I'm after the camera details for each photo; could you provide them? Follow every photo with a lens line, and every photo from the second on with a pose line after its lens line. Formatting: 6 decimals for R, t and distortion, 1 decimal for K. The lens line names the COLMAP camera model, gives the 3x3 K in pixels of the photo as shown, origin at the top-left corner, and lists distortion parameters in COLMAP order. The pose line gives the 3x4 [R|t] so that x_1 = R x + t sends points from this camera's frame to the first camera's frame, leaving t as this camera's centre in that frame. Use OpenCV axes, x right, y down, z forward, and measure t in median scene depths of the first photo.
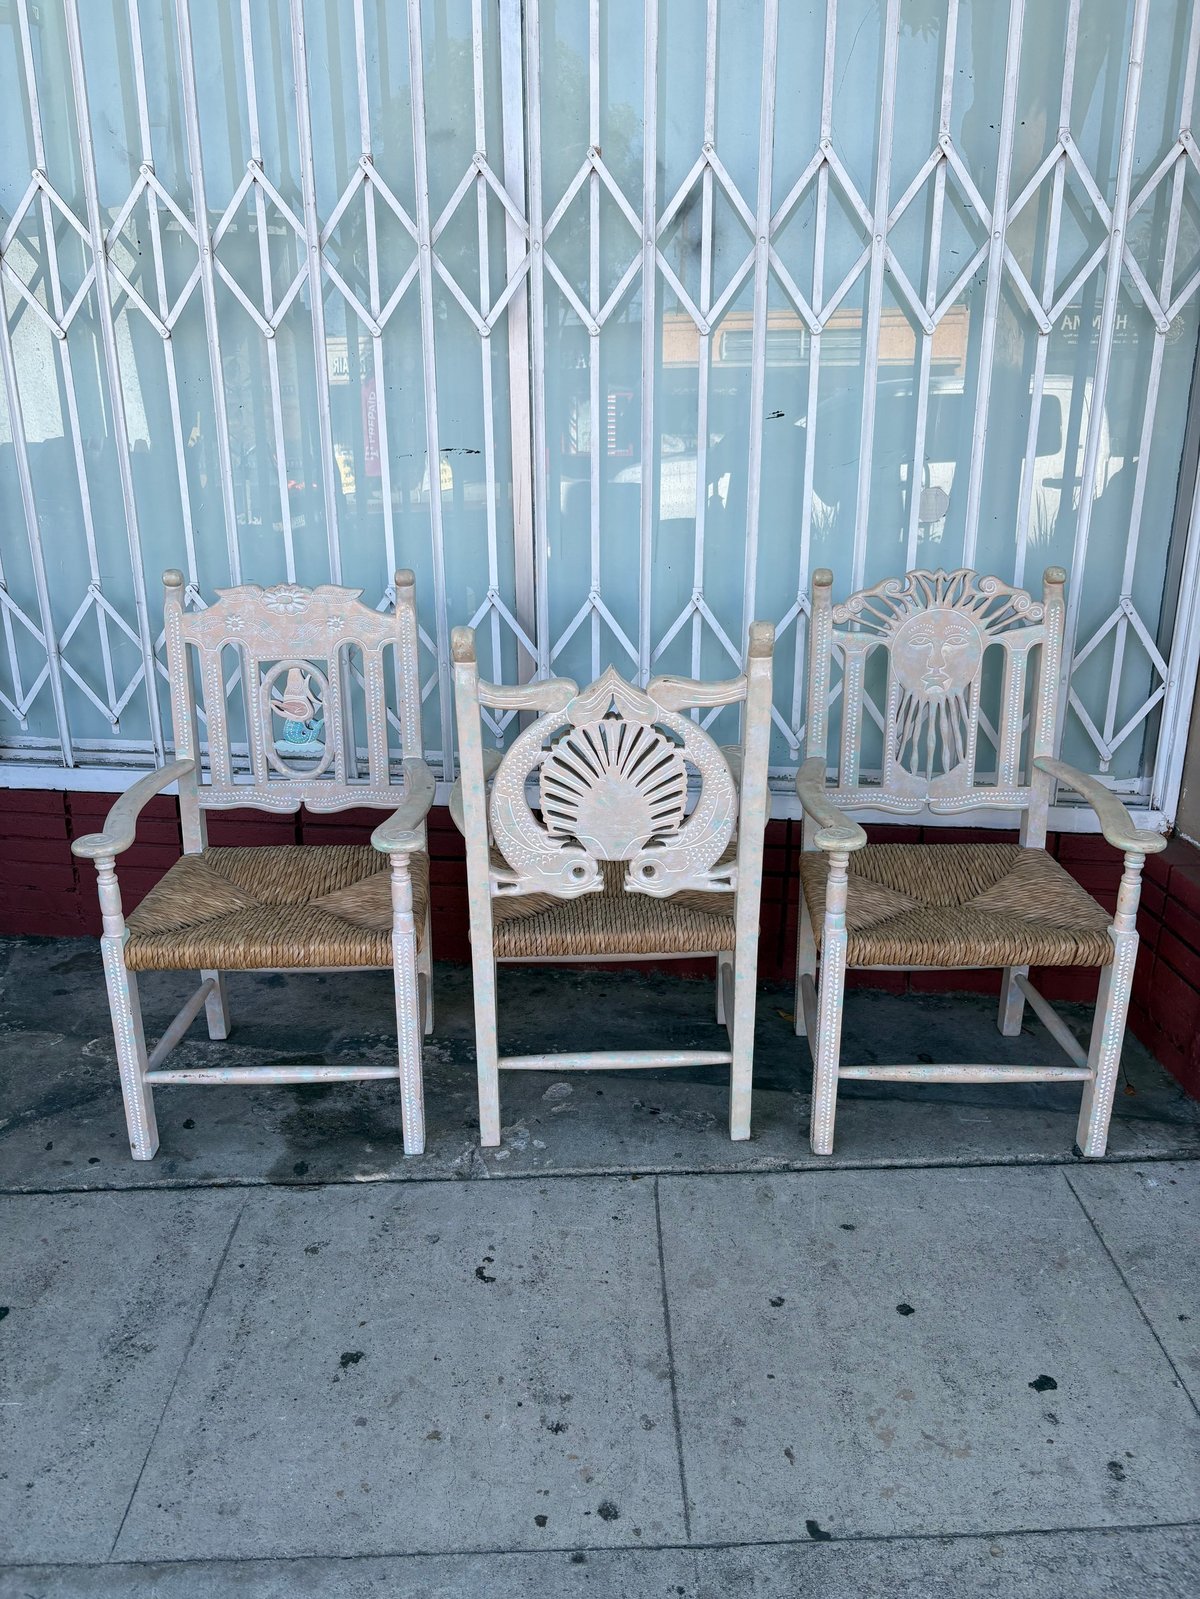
lens RADIAL K [[1229.8, 0, 609.6], [0, 1229.8, 791.3], [0, 0, 1]] dist [0.019766, -0.023108]
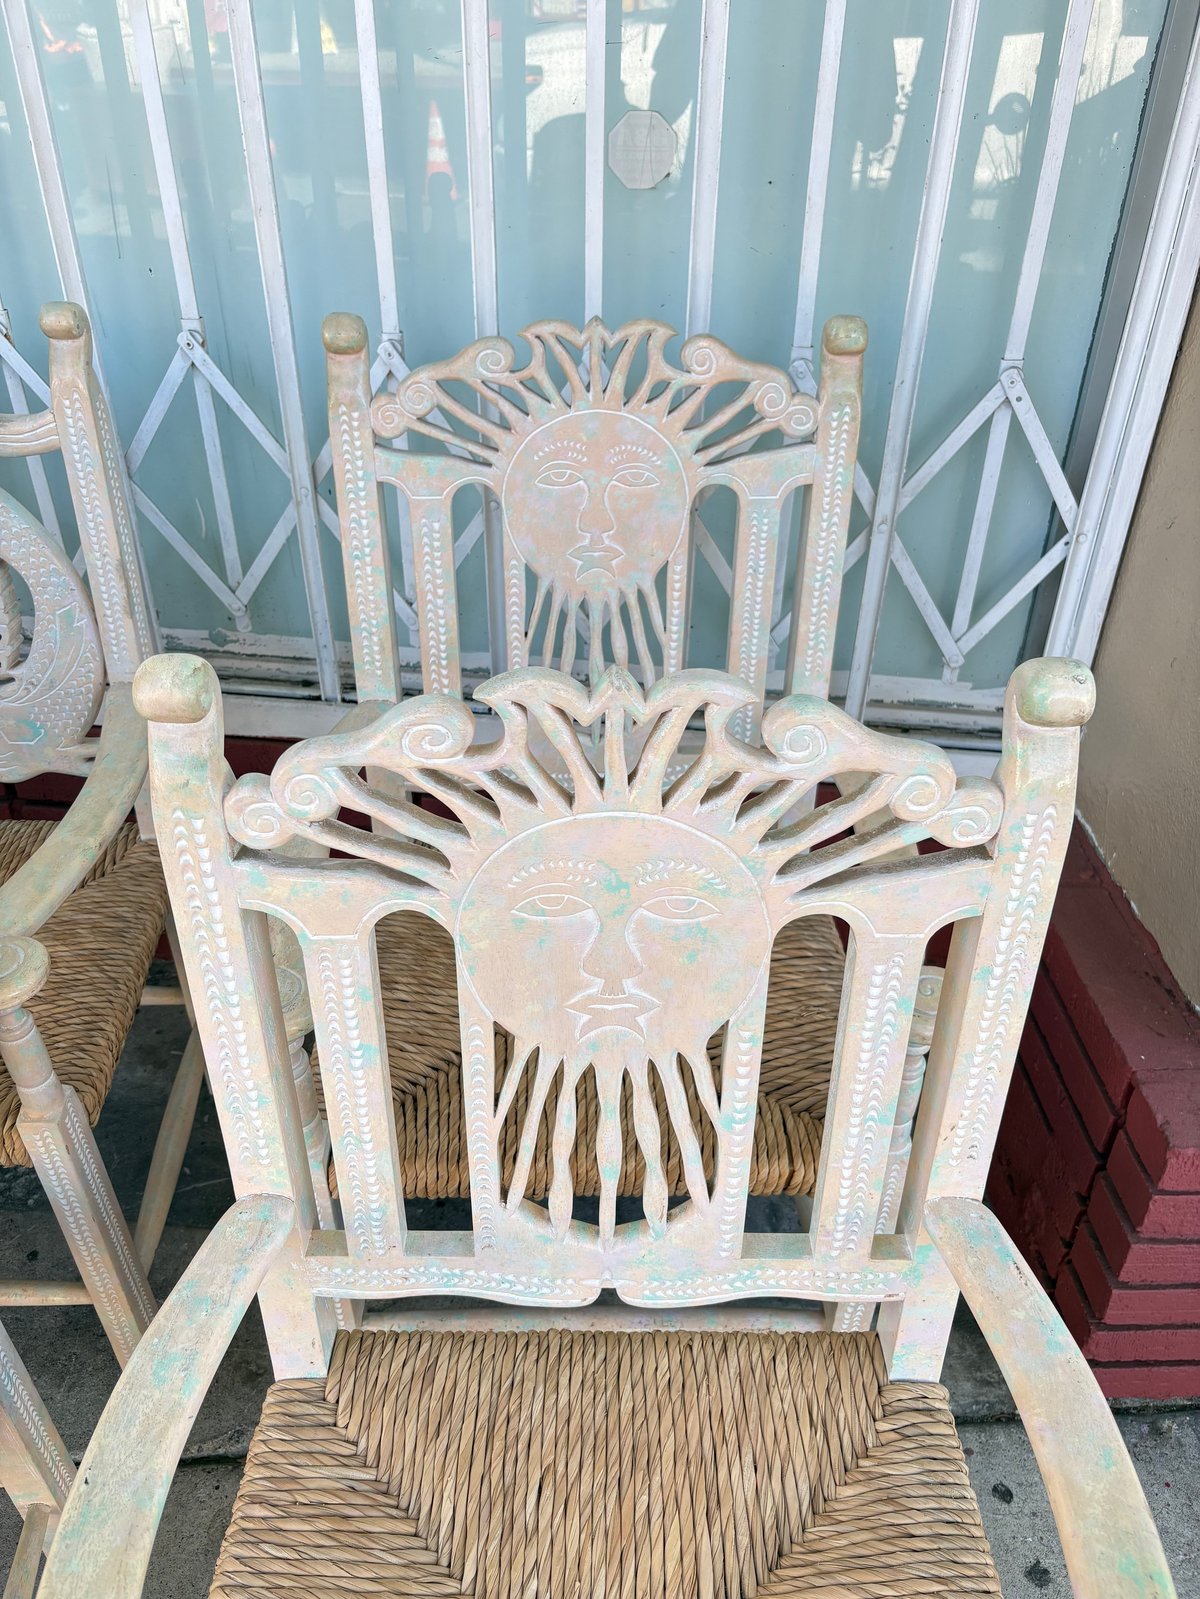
lens RADIAL K [[1229.8, 0, 619.0], [0, 1229.8, 808.0], [0, 0, 1]] dist [0.019766, -0.023108]
pose [[0.999585, -0.000252, 0.028820, 0.262791], [-0.008383, 0.954184, 0.299104, -0.143451], [-0.027575, -0.299221, 0.953785, 0.507981]]
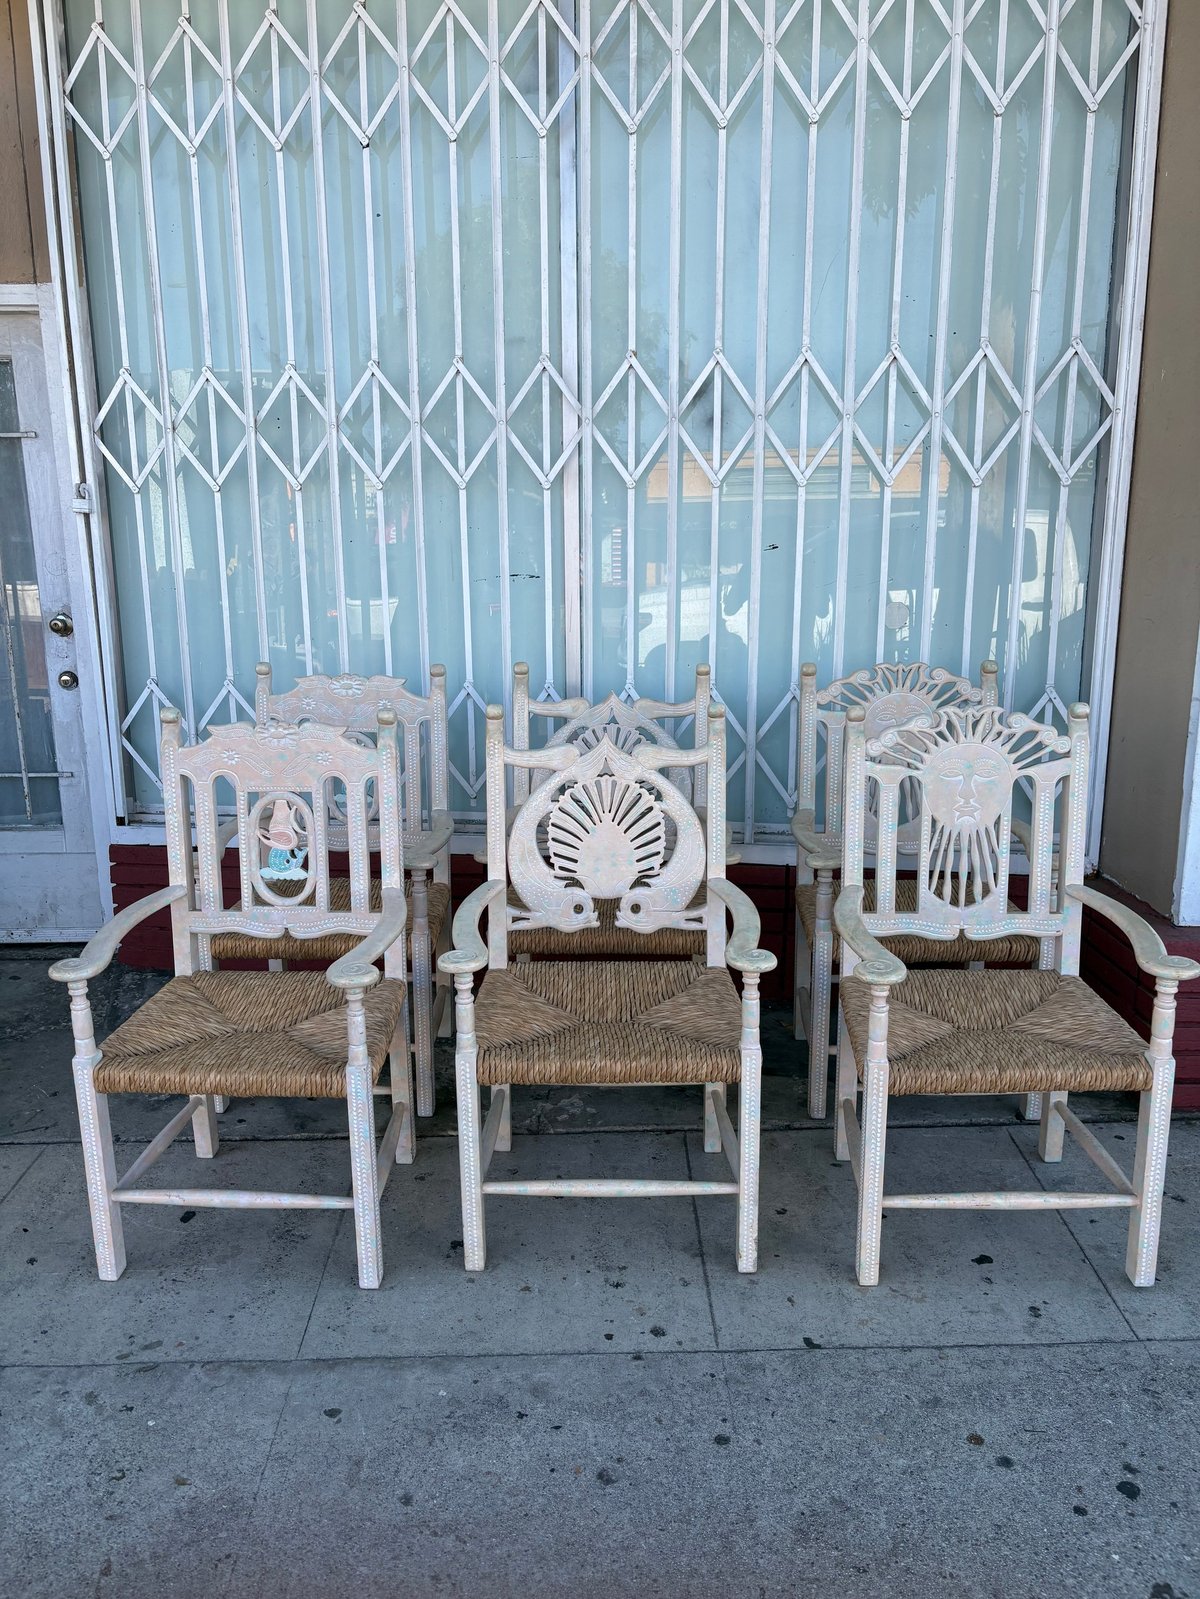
lens RADIAL K [[1229.8, 0, 595.6], [0, 1229.8, 786.3], [0, 0, 1]] dist [0.019766, -0.023108]
pose [[0.999904, -0.000075, -0.013881, -0.033767], [-0.001358, 0.994656, -0.103238, 0.082714], [0.013815, 0.103247, 0.994560, -0.276505]]
